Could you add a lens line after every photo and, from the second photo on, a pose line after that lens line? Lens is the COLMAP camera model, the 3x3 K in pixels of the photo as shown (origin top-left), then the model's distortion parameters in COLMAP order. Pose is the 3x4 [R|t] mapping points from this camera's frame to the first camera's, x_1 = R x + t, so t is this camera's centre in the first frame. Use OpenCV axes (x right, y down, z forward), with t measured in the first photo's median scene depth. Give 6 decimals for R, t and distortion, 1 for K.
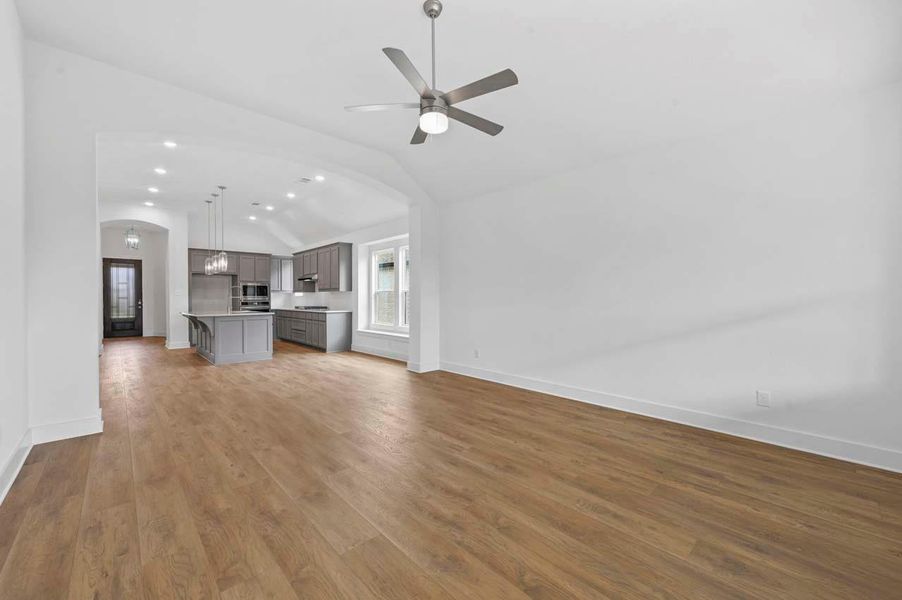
lens RADIAL K [[356.4, 0, 441.6], [0, 356.4, 299.4], [0, 0, 1]] dist [-0.002845, 0.000796]
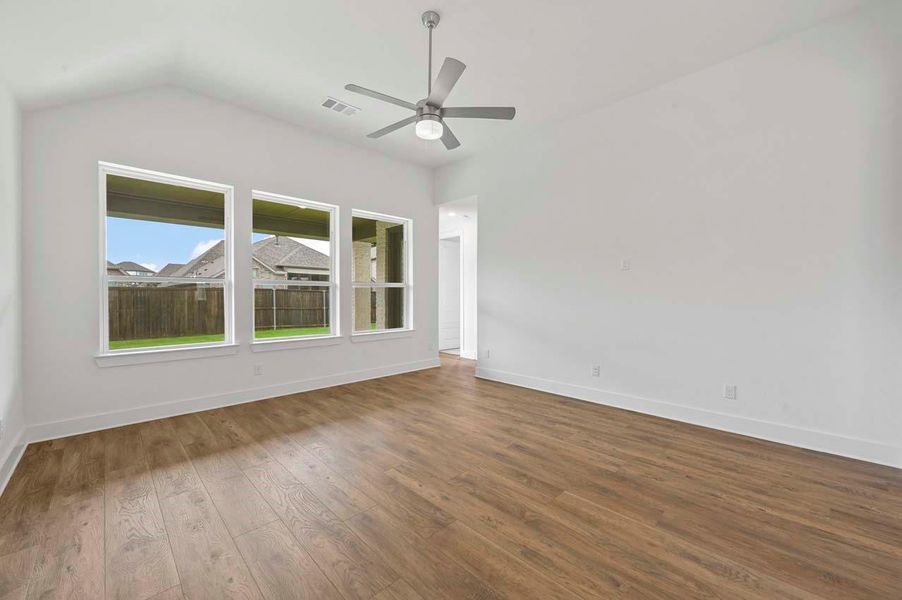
lens RADIAL K [[356.4, 0, 444.3], [0, 356.4, 296.8], [0, 0, 1]] dist [-0.002845, 0.000796]
pose [[-0.999587, 0.000631, -0.028722, -0.024027], [0.000450, 0.999980, 0.006314, -0.005751], [0.028726, 0.006298, -0.999567, 1.429865]]
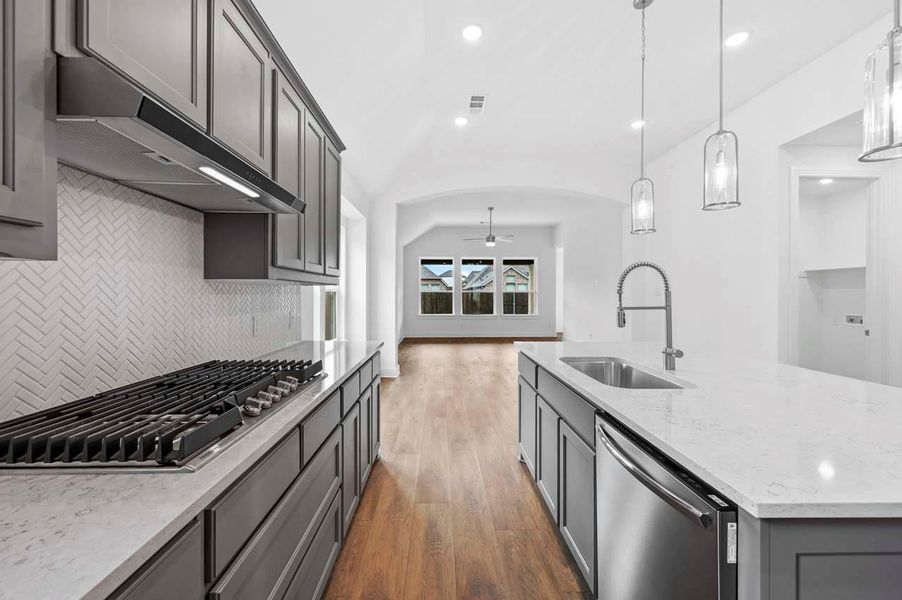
lens RADIAL K [[356.4, 0, 447.1], [0, 356.4, 291.9], [0, 0, 1]] dist [-0.002845, 0.000796]
pose [[-0.755152, 0.003095, 0.655543, -1.283573], [0.000385, 0.999991, -0.004277, -0.032837], [-0.655550, -0.002977, -0.755146, 2.580343]]
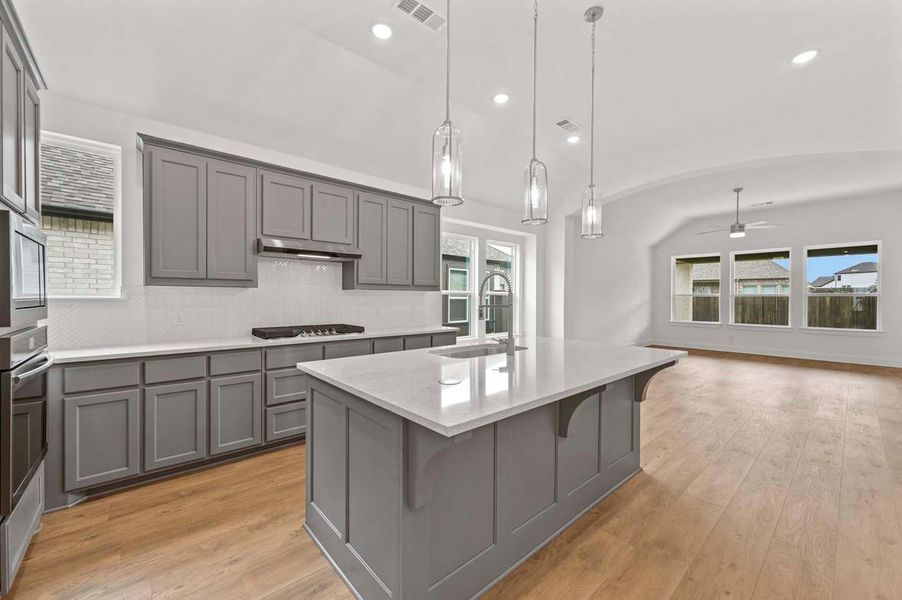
lens RADIAL K [[356.4, 0, 448.6], [0, 356.4, 298.7], [0, 0, 1]] dist [-0.002845, 0.000796]
pose [[0.021592, -0.004791, 0.999755, -1.829125], [-0.002703, 0.999985, 0.004850, -0.029614], [-0.999763, -0.002807, 0.021579, 2.104495]]
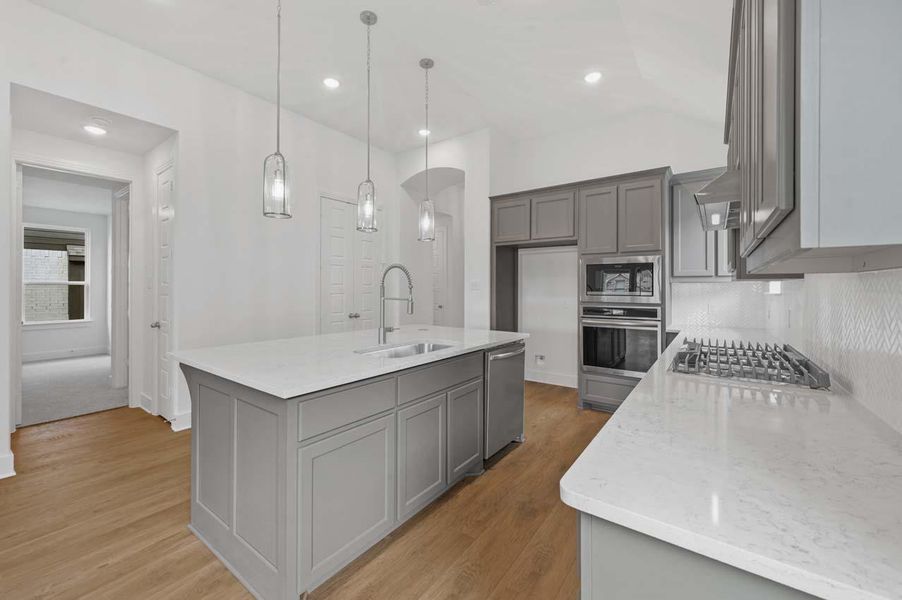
lens RADIAL K [[356.4, 0, 448.7], [0, 356.4, 288.0], [0, 0, 1]] dist [-0.002845, 0.000796]
pose [[0.194635, 0.004199, -0.980867, -0.513324], [-0.005311, 0.999981, 0.003227, -0.036898], [0.980861, 0.004581, 0.194654, 2.002346]]
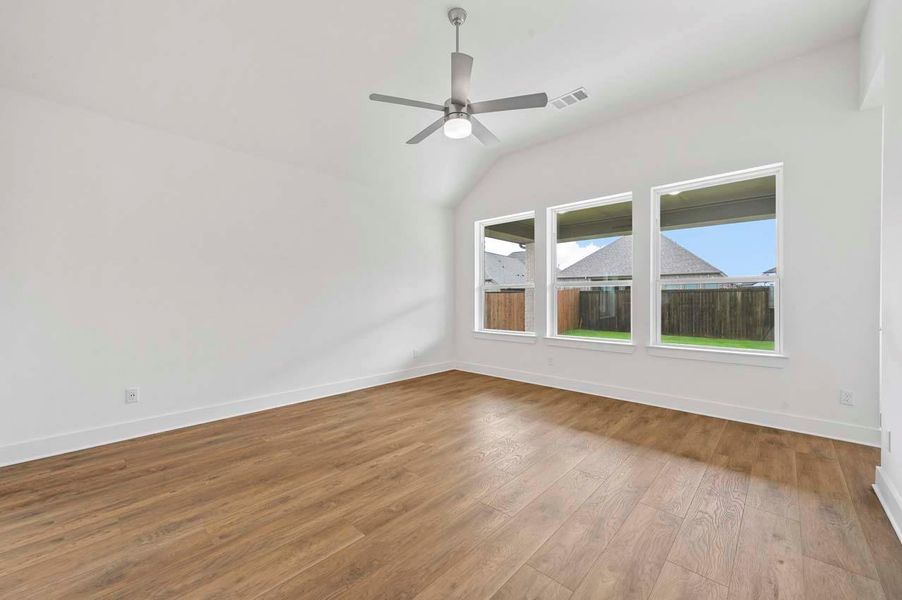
lens RADIAL K [[356.4, 0, 452.7], [0, 356.4, 300.1], [0, 0, 1]] dist [-0.002845, 0.000796]
pose [[-0.081481, -0.004796, 0.996663, -0.730399], [0.005890, 0.999969, 0.005293, -0.000728], [-0.996657, 0.006301, -0.081450, 0.765670]]
